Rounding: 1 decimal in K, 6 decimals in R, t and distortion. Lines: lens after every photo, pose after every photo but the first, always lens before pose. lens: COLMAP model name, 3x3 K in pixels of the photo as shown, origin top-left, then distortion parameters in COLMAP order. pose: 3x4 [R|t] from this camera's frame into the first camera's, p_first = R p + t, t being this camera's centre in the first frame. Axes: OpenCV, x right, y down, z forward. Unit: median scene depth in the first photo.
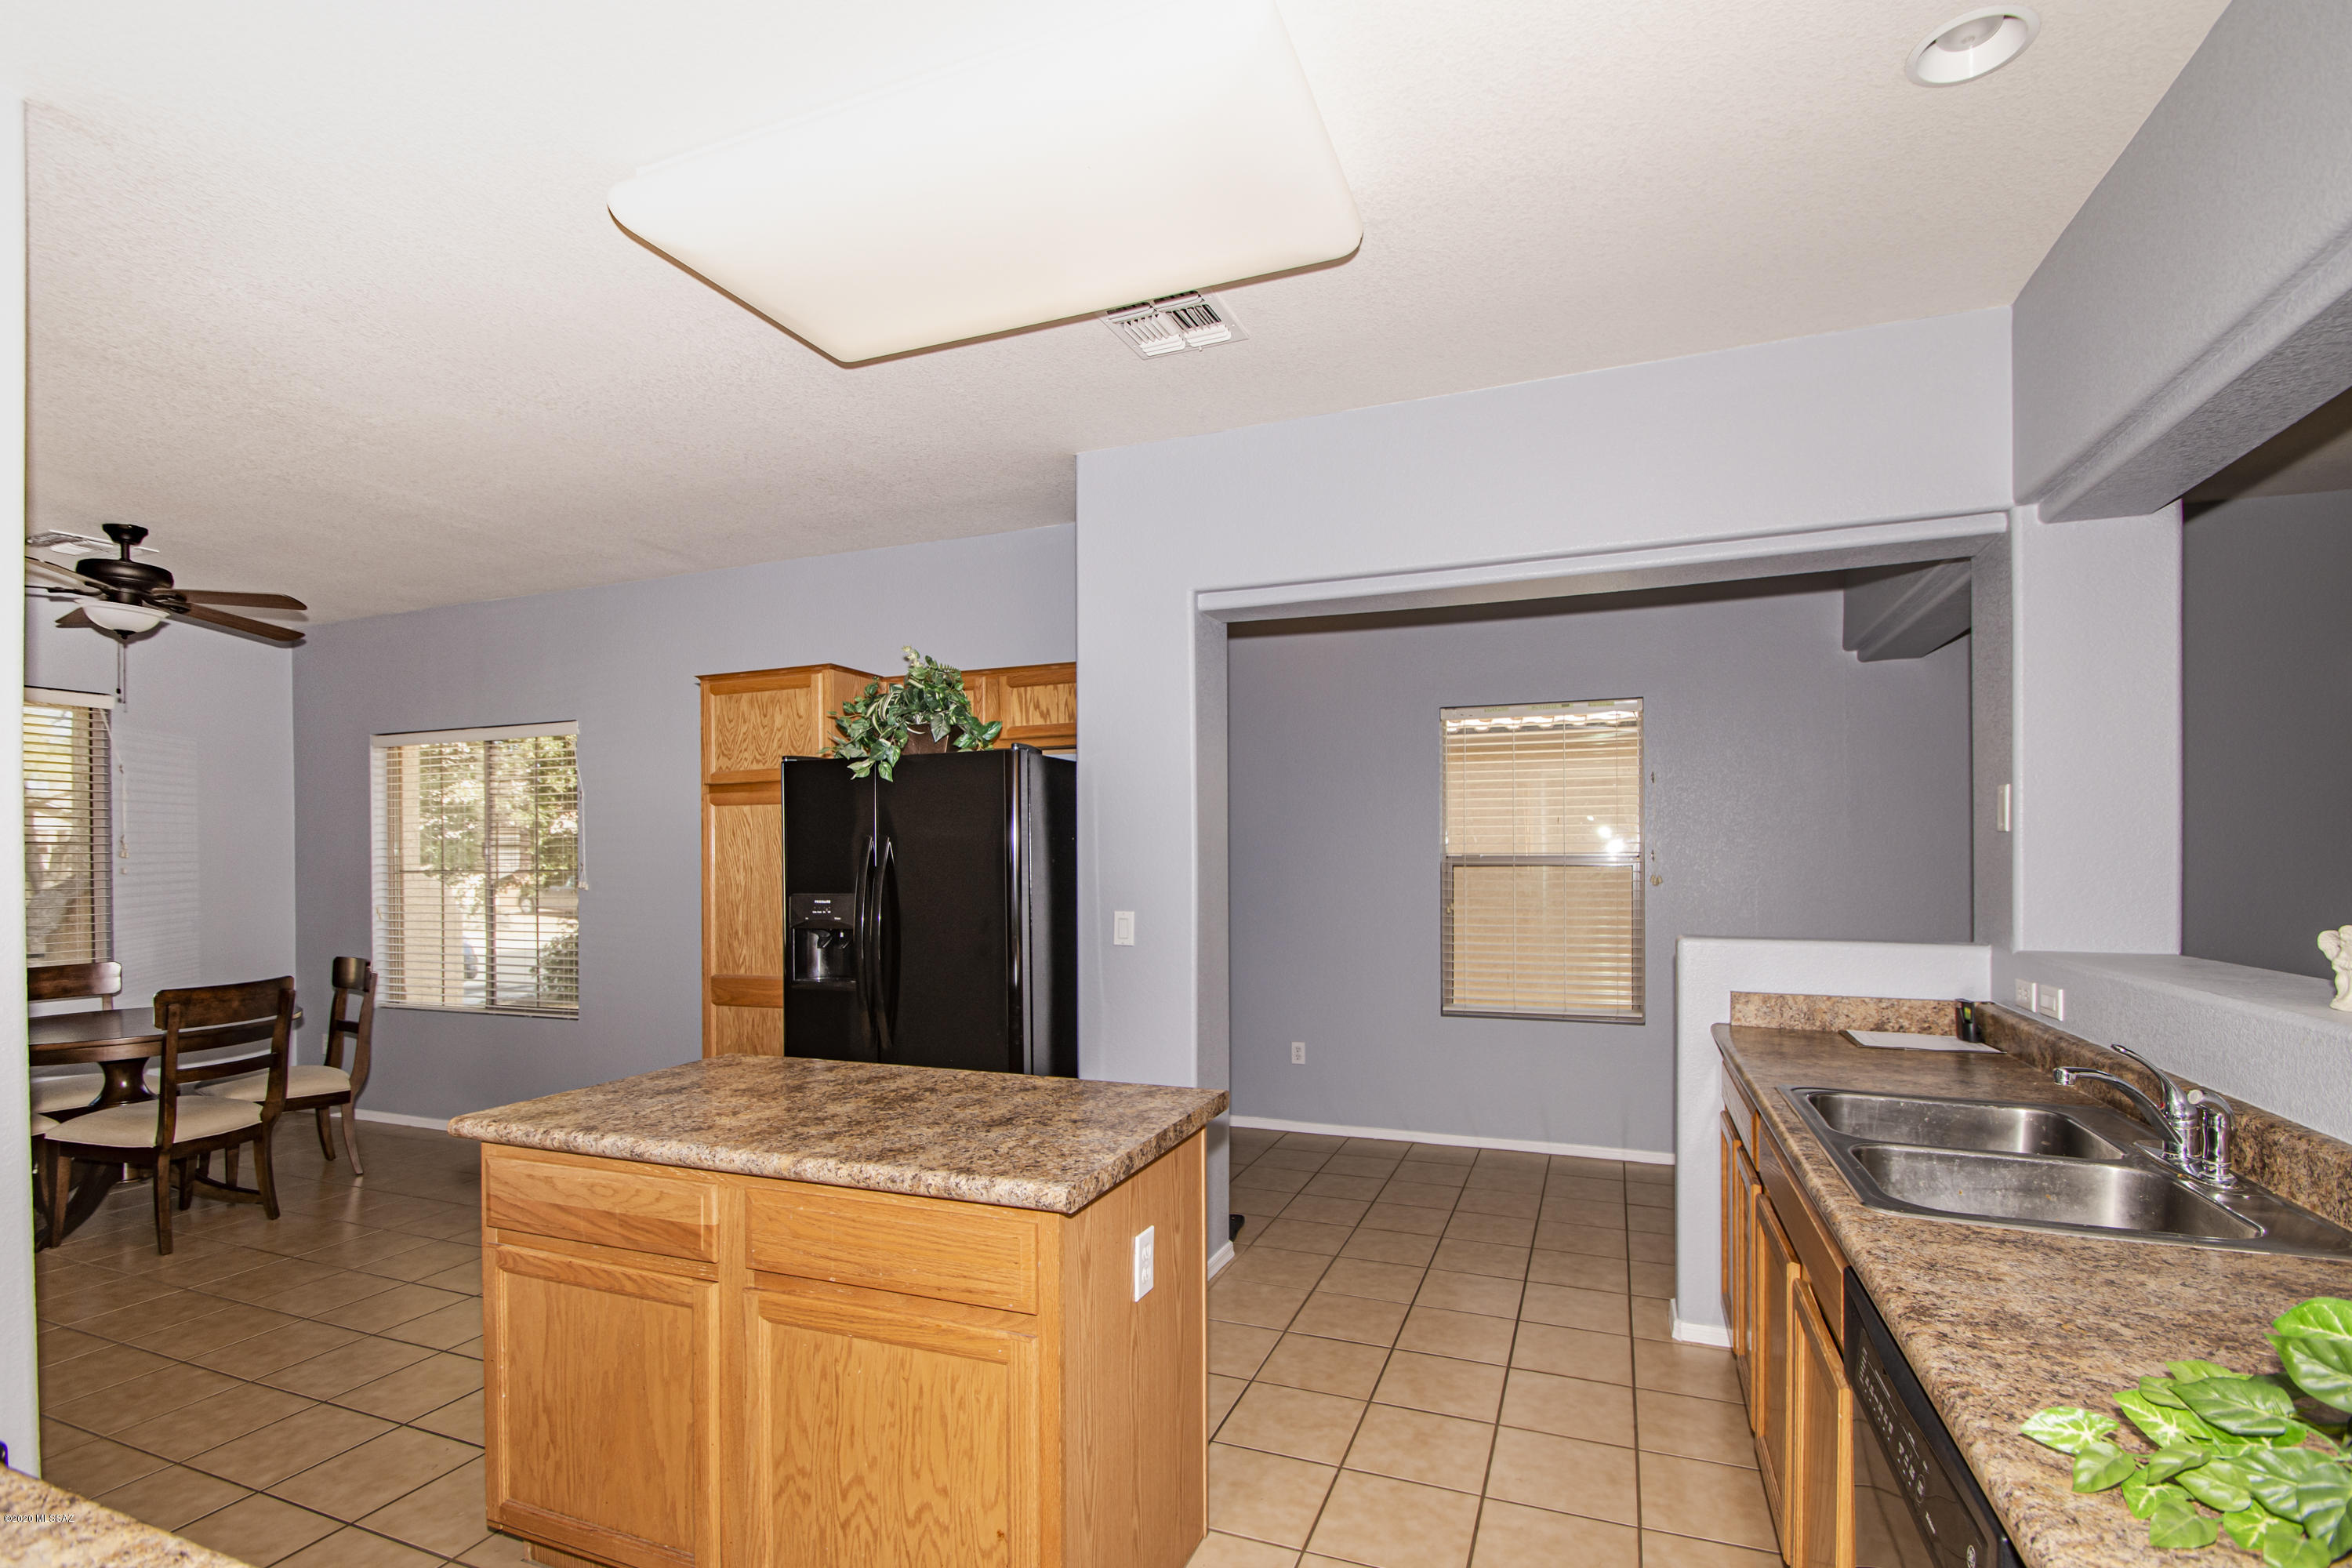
lens RADIAL K [[983.4, 0, 1228.0], [0, 983.4, 849.7], [0, 0, 1]] dist [0.001363, -0.008210]
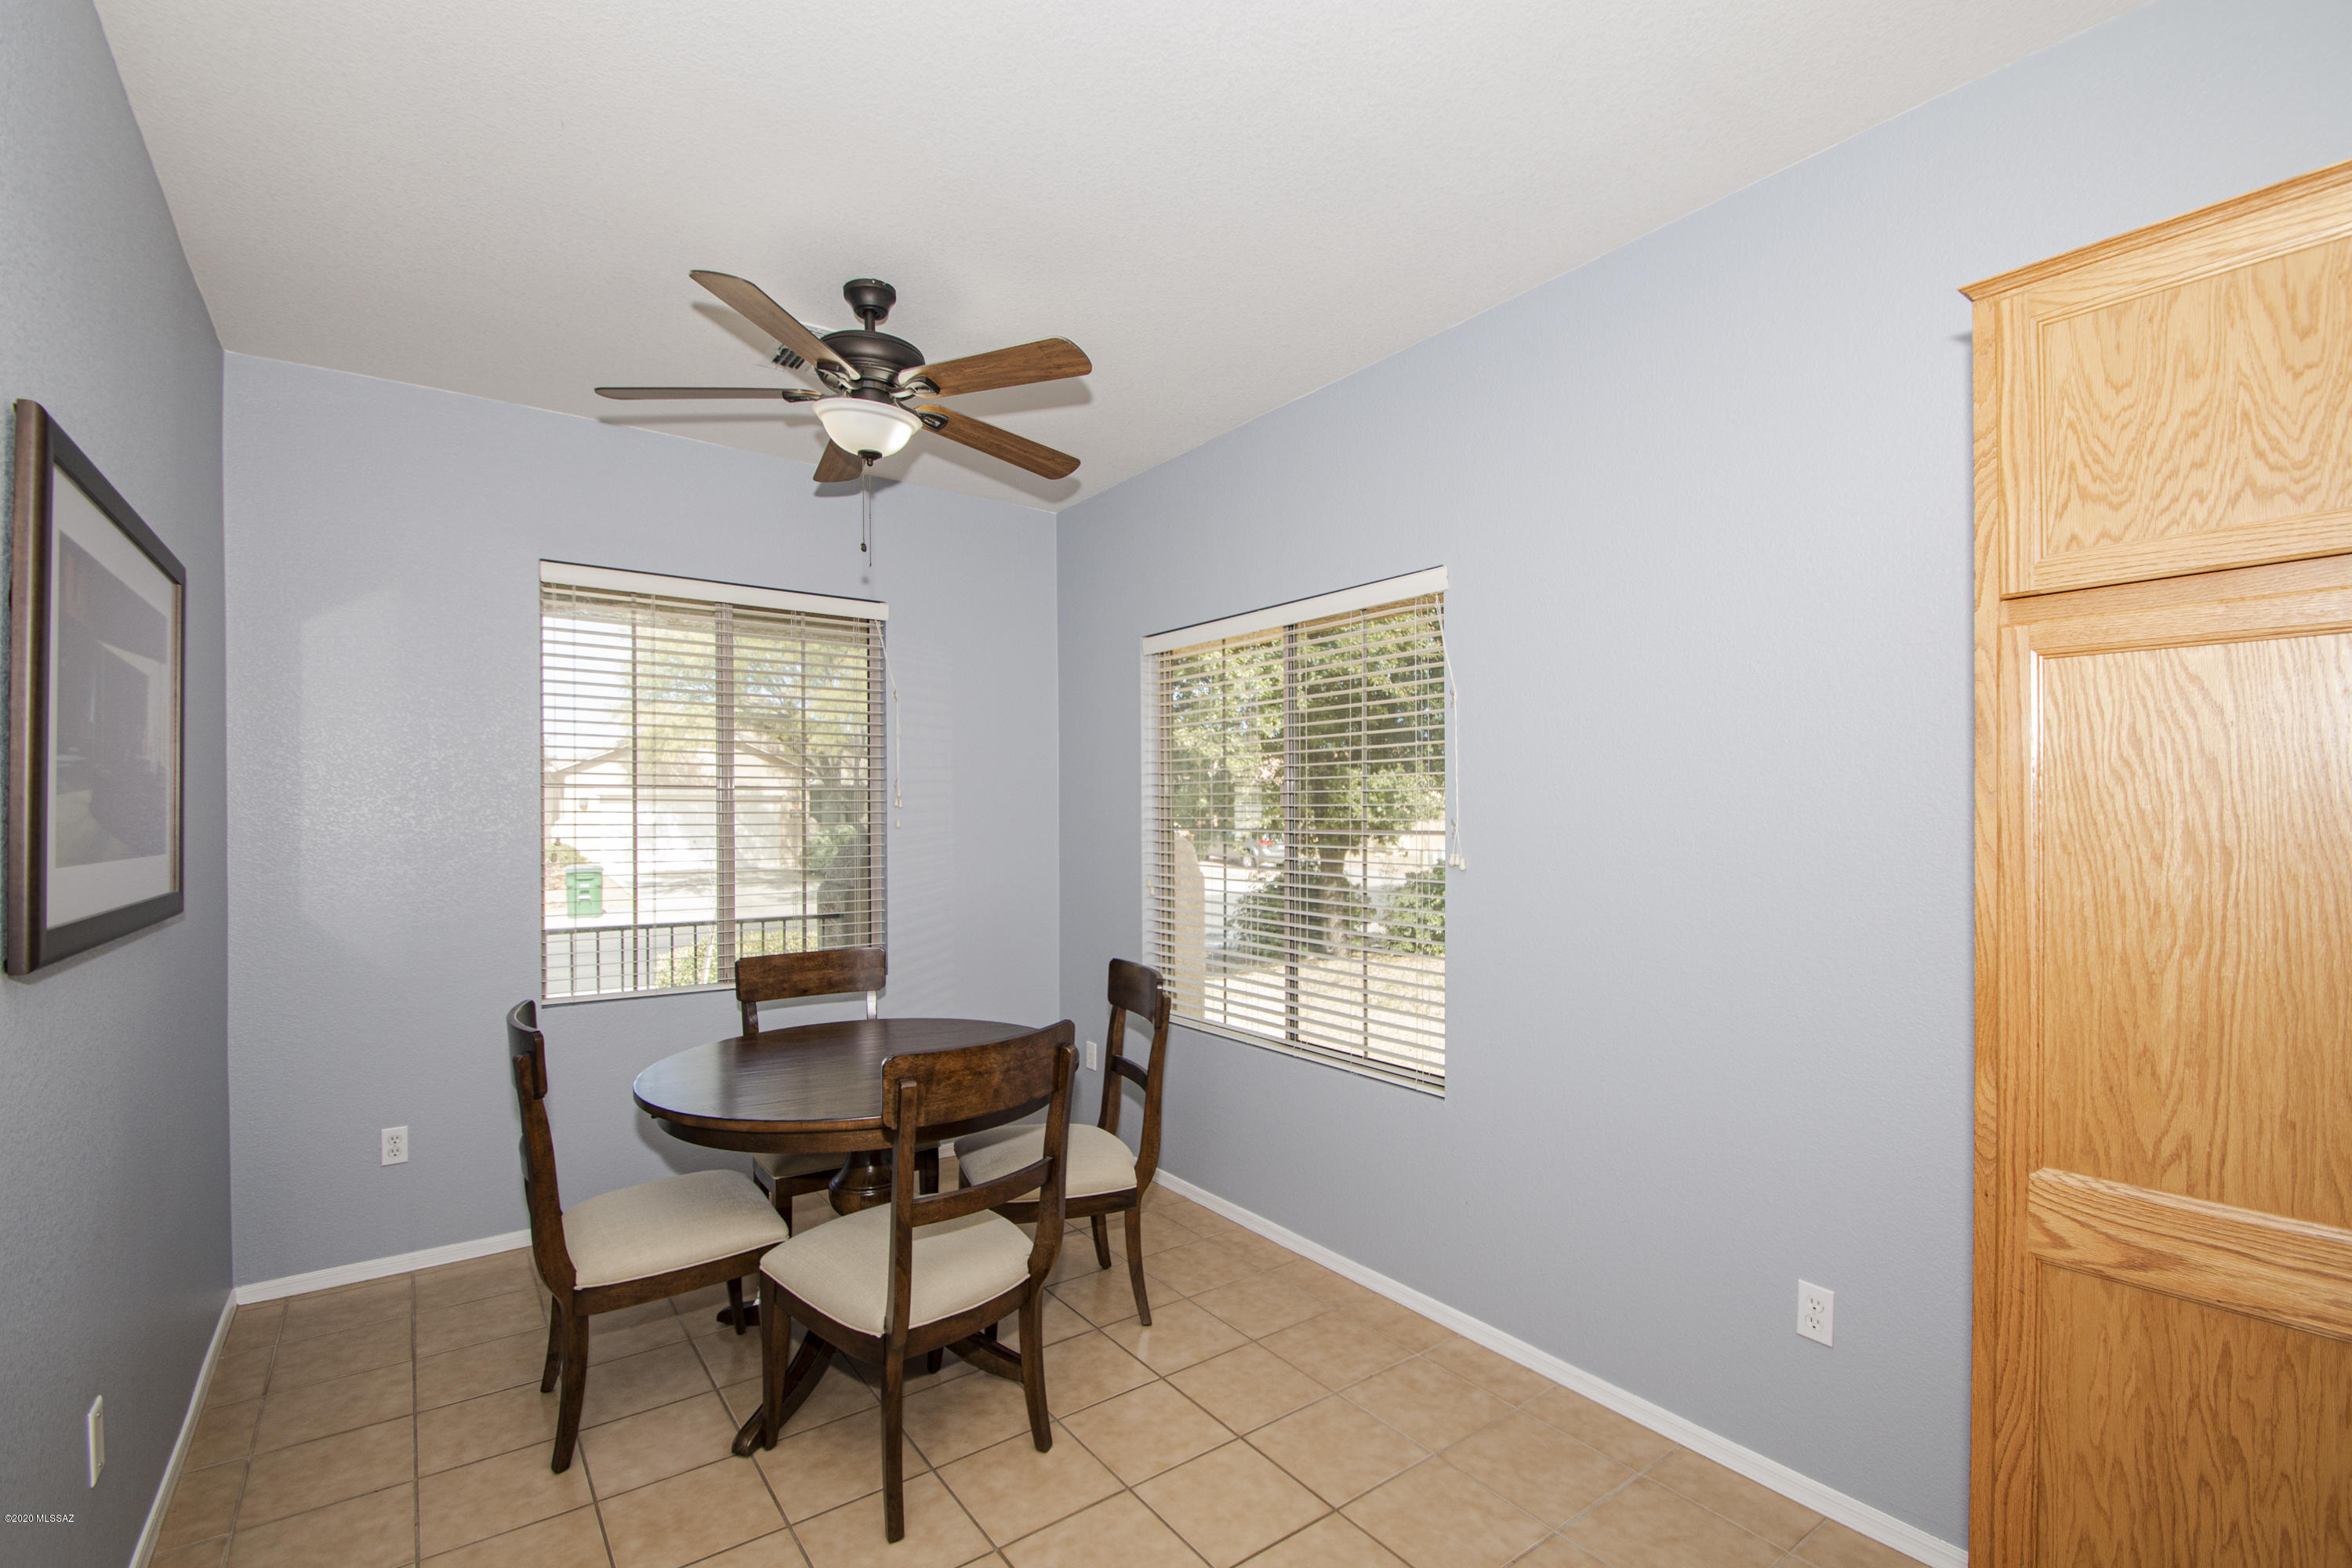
lens RADIAL K [[1034.3, 0, 1203.8], [0, 1034.3, 812.1], [0, 0, 1]] dist [0.008302, -0.013479]
pose [[0.821989, 0.008591, -0.569439, -0.569115], [-0.003853, 0.999947, 0.009524, 0.004665], [0.569490, -0.005635, 0.821979, 0.566416]]
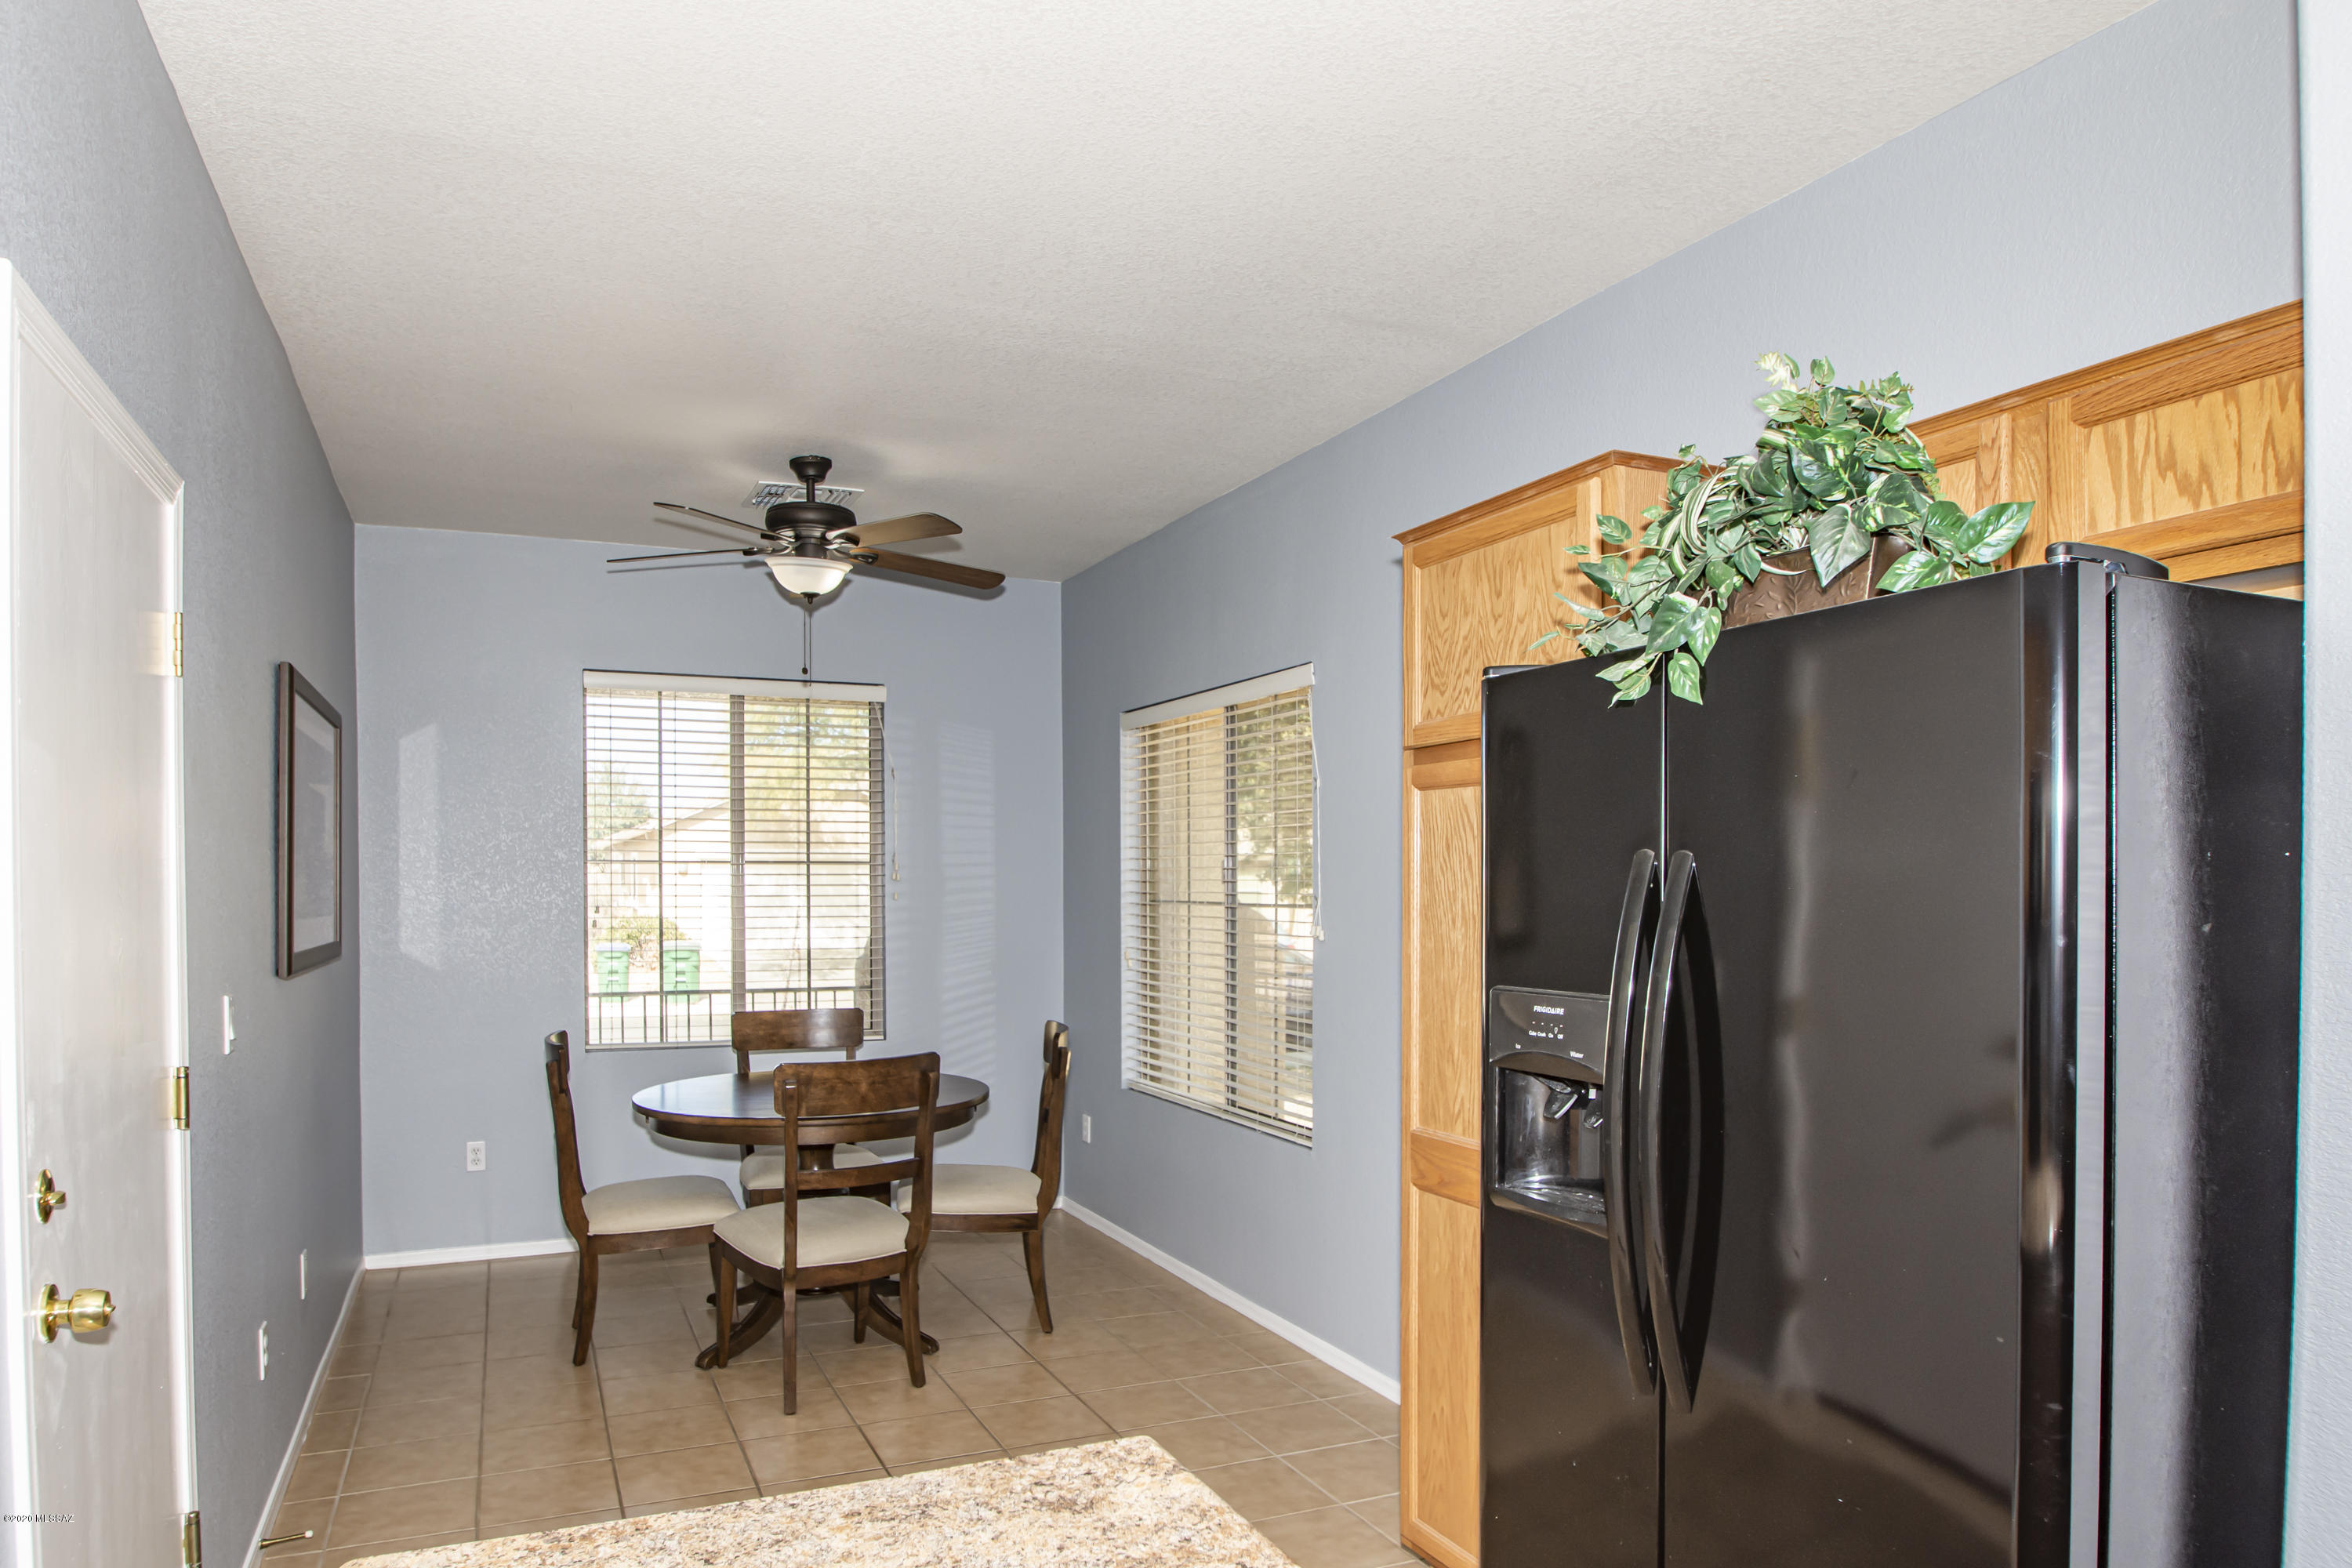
lens RADIAL K [[1461.9, 0, 1207.1], [0, 1461.9, 892.5], [0, 0, 1]] dist [-0.022226, -0.001217]
pose [[0.689639, 0.016016, -0.723977, -0.060332], [-0.003579, 0.999819, 0.018709, -0.006518], [0.724145, -0.010311, 0.689571, 0.419215]]
